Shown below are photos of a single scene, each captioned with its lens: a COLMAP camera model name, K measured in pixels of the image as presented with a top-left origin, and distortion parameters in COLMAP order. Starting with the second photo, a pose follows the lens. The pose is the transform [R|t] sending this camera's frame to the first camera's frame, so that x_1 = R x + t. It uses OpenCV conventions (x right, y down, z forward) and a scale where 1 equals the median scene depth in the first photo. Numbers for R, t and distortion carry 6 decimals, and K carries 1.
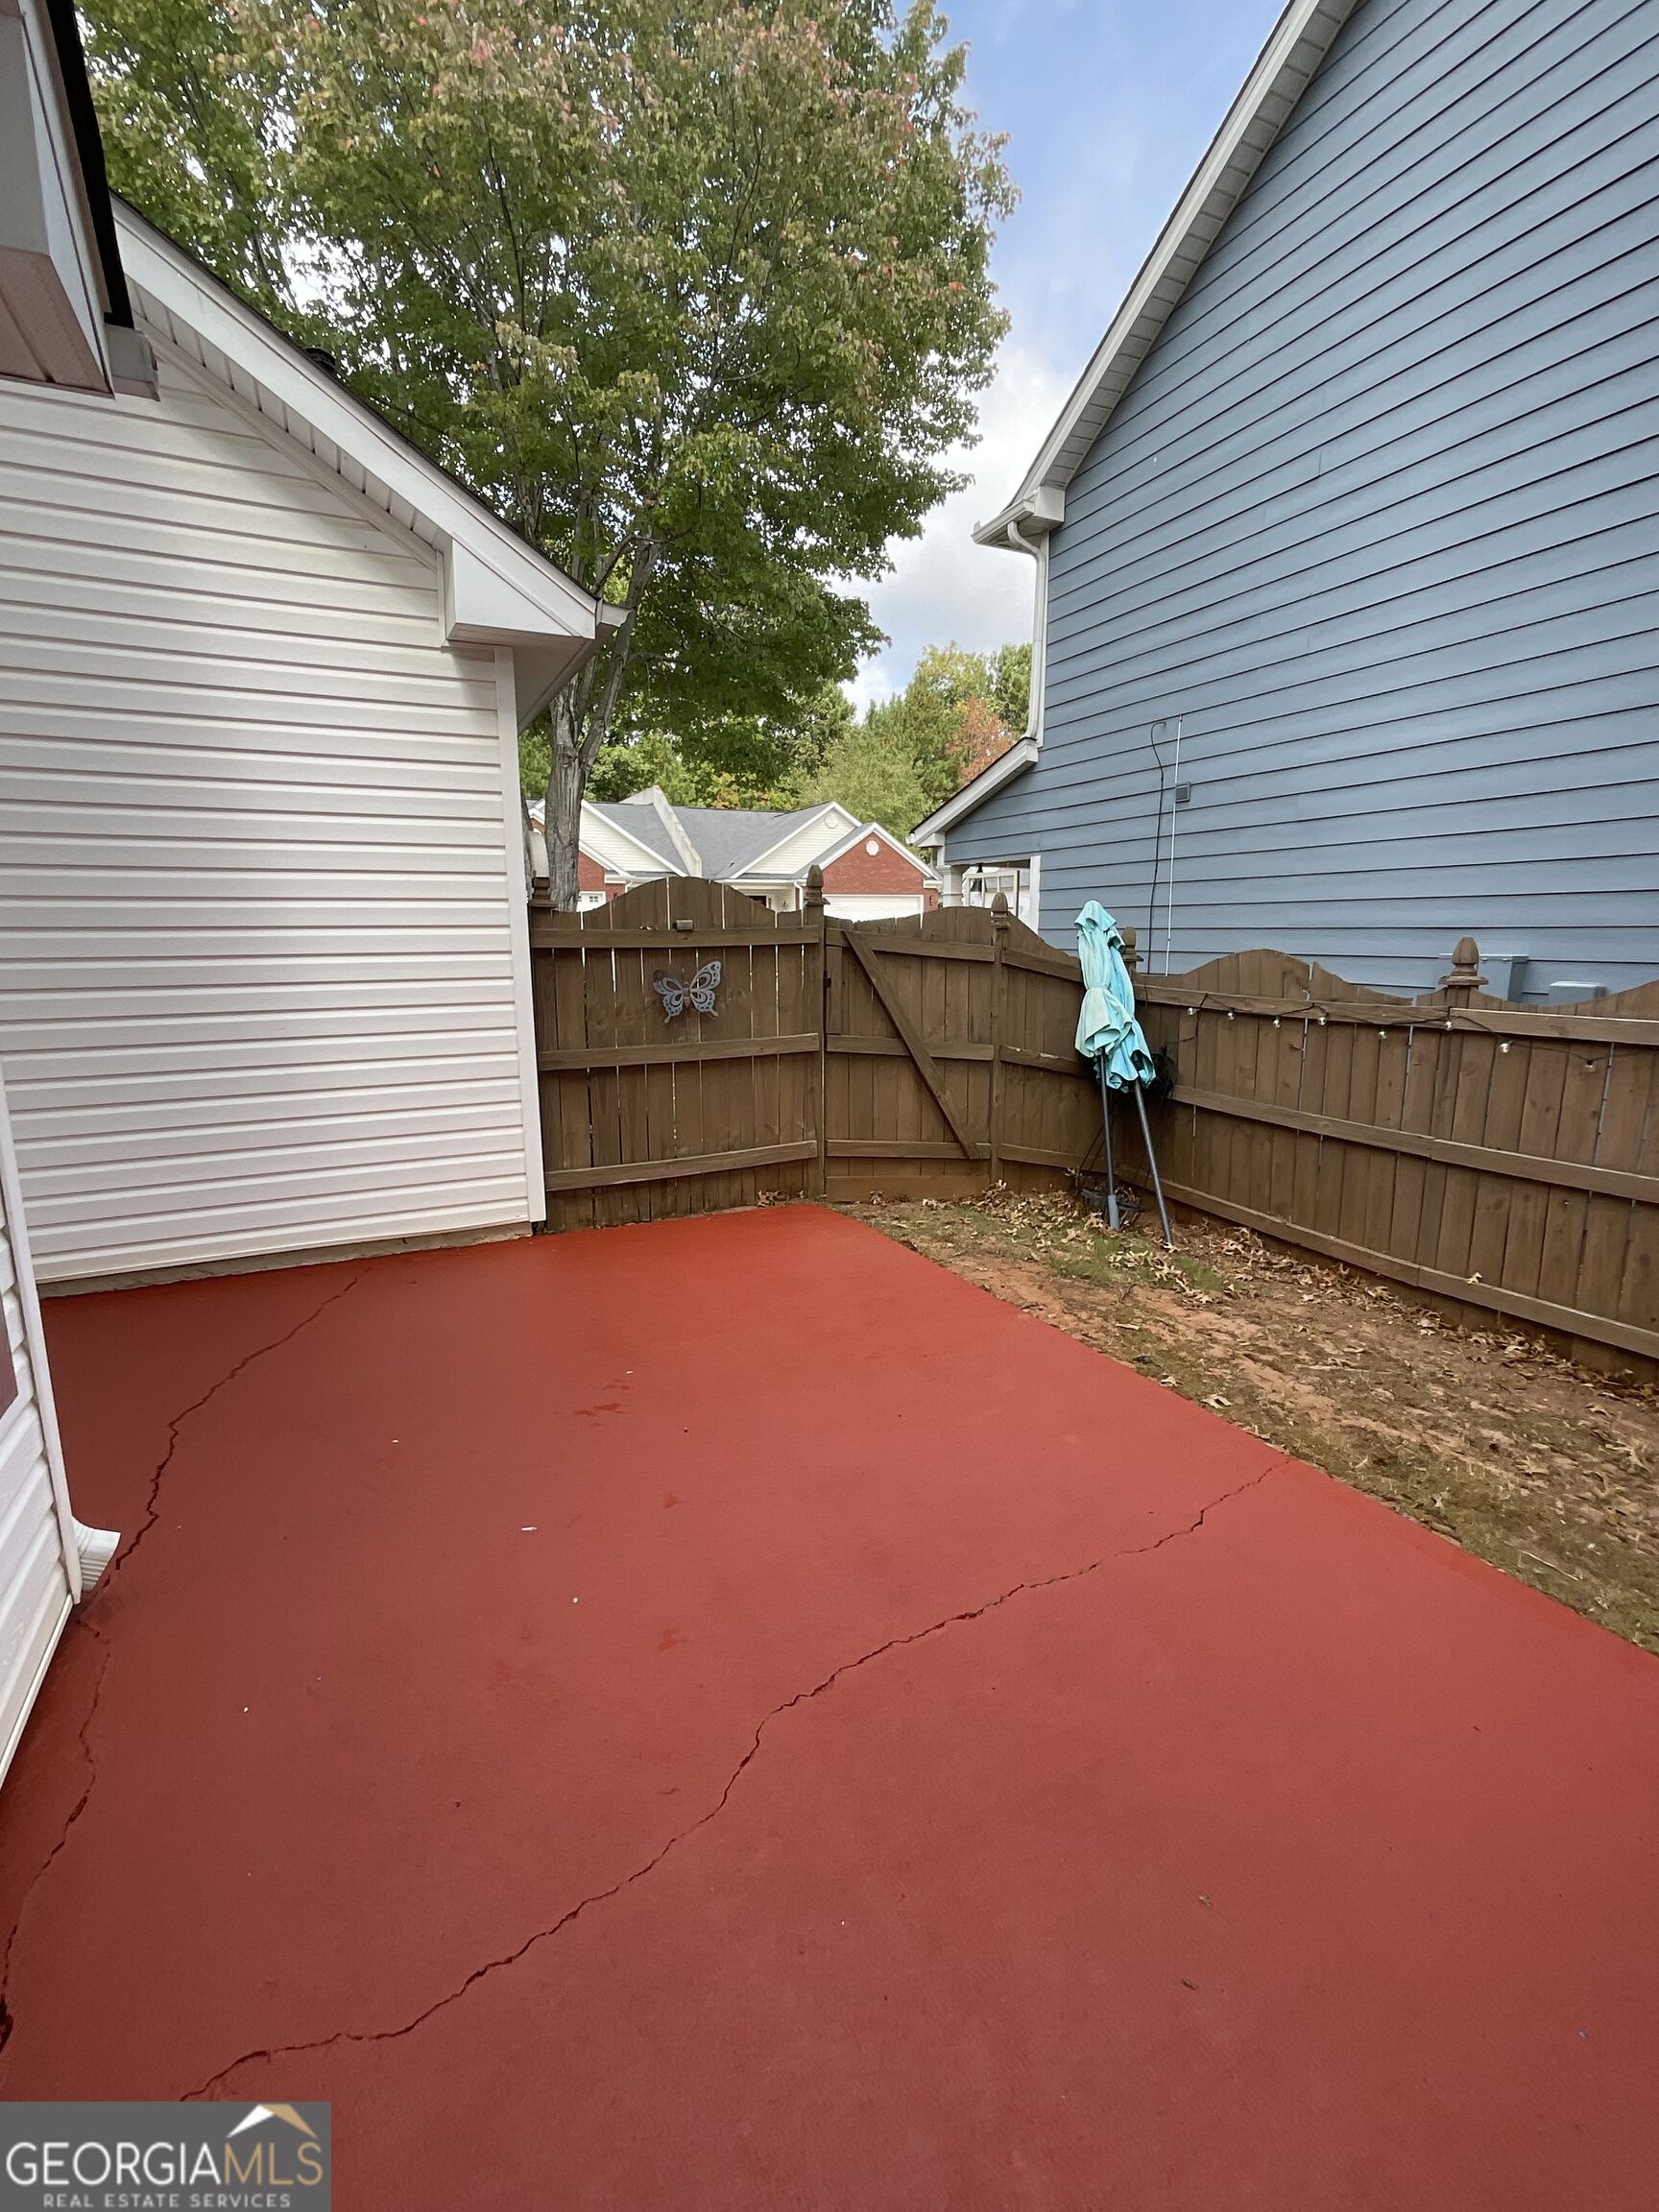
lens RADIAL K [[986.9, 0, 814.7], [0, 986.9, 1105.4], [0, 0, 1]] dist [-0.001807, -0.000721]
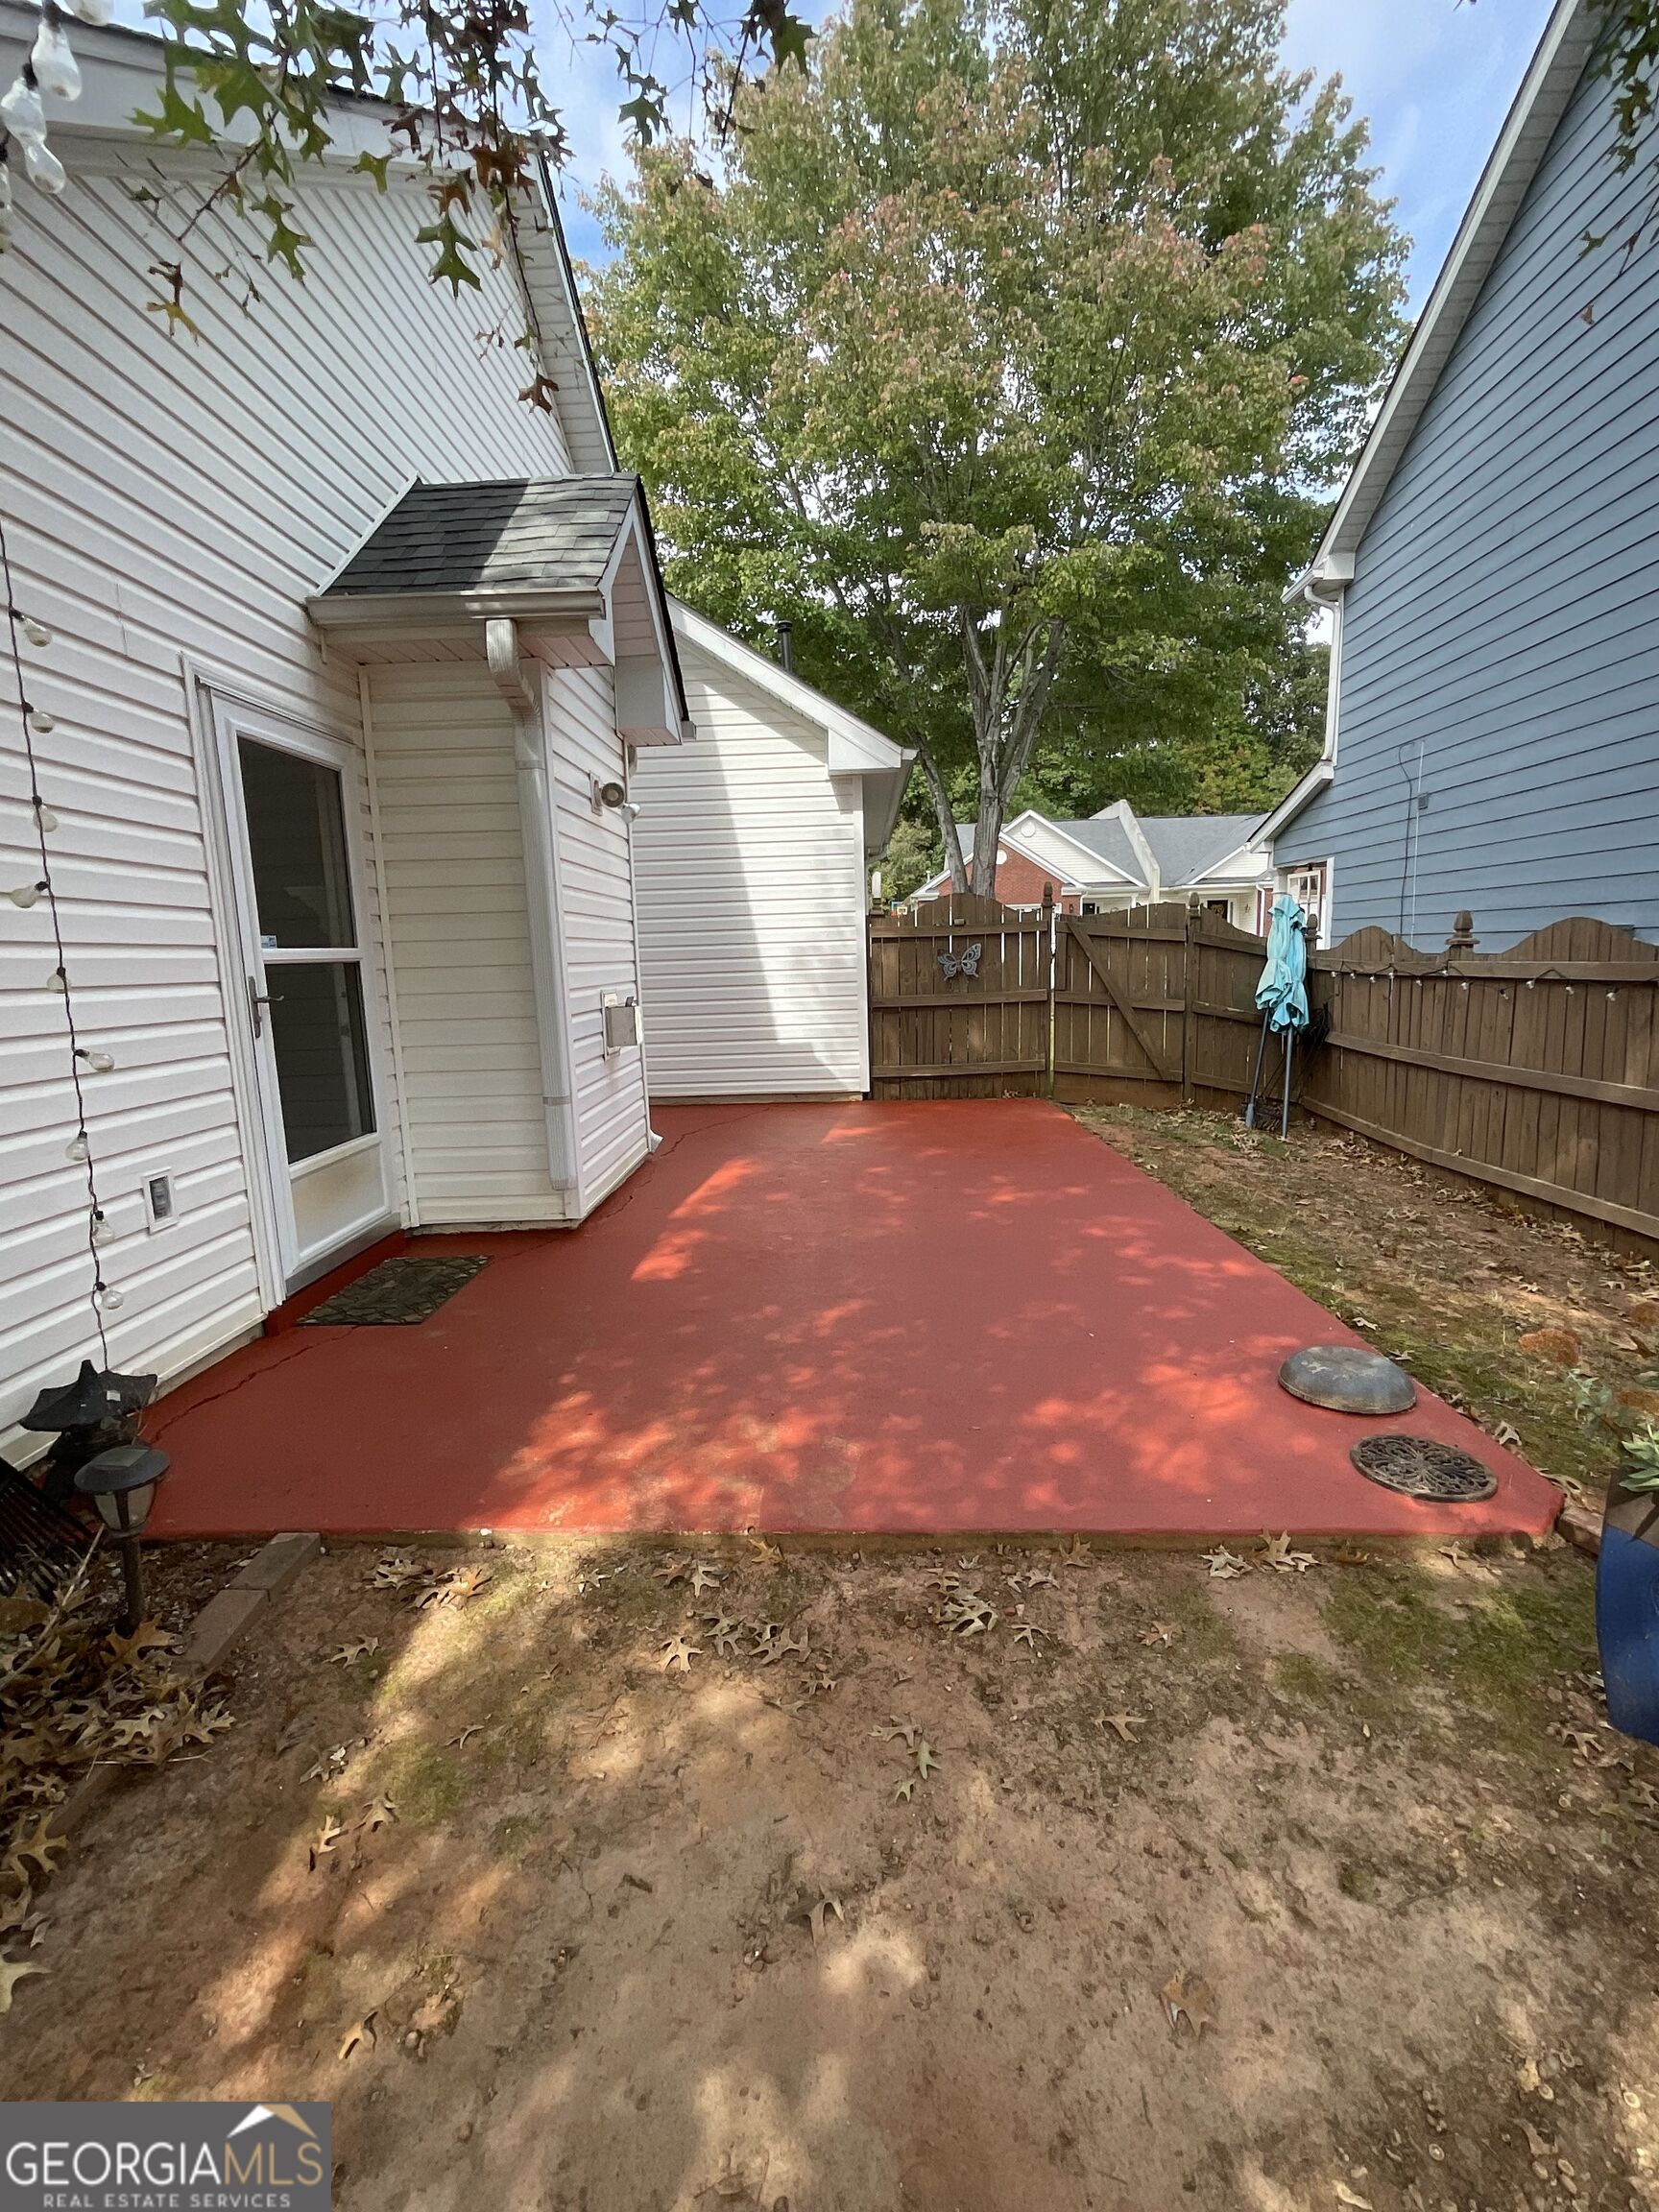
lens RADIAL K [[987.9, 0, 821.1], [0, 987.9, 1105.4], [0, 0, 1]] dist [-0.006087, 0.005123]
pose [[0.887245, 0.050255, -0.458553, 0.451747], [-0.055811, 0.998440, 0.001436, 0.140189], [0.457910, 0.024318, 0.888666, -0.597895]]
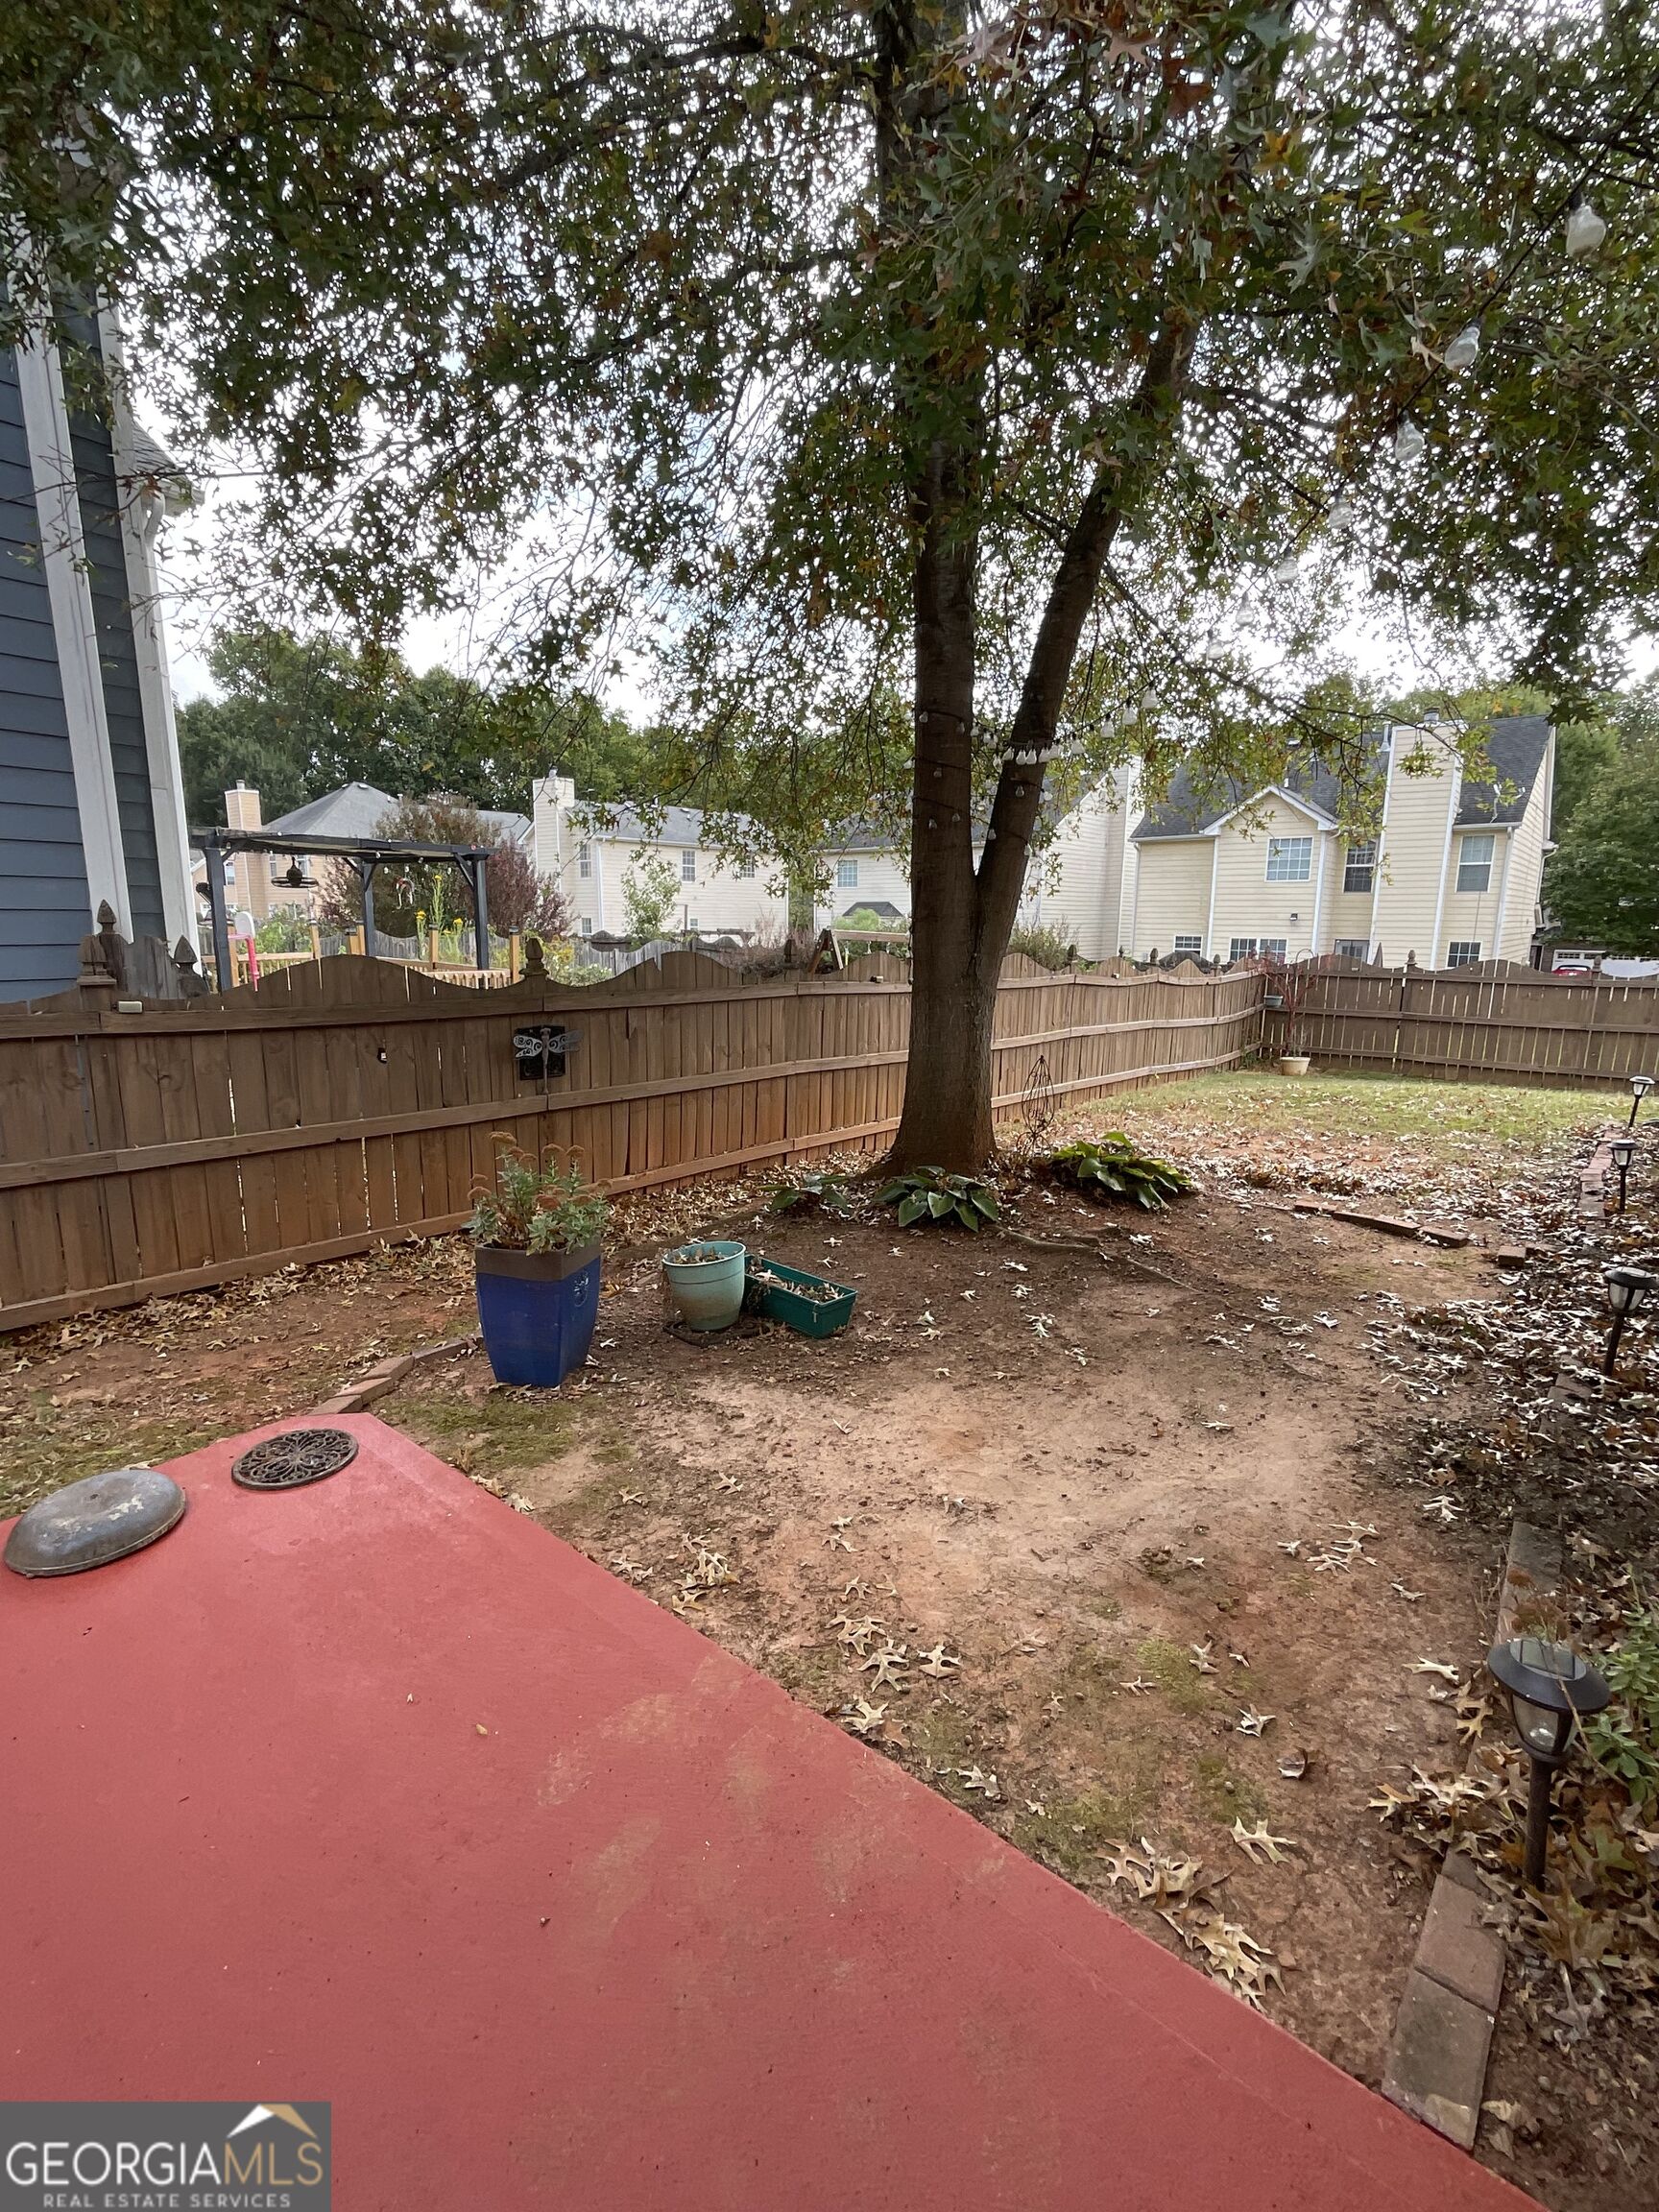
lens RADIAL K [[982.3, 0, 829.5], [0, 982.3, 1106.0], [0, 0, 1]] dist [-0.002913, -0.000557]
pose [[-0.415713, -0.170773, 0.893319, -0.083972], [0.152641, 0.955181, 0.253632, 0.020927], [-0.896595, 0.241795, -0.371015, -0.129066]]
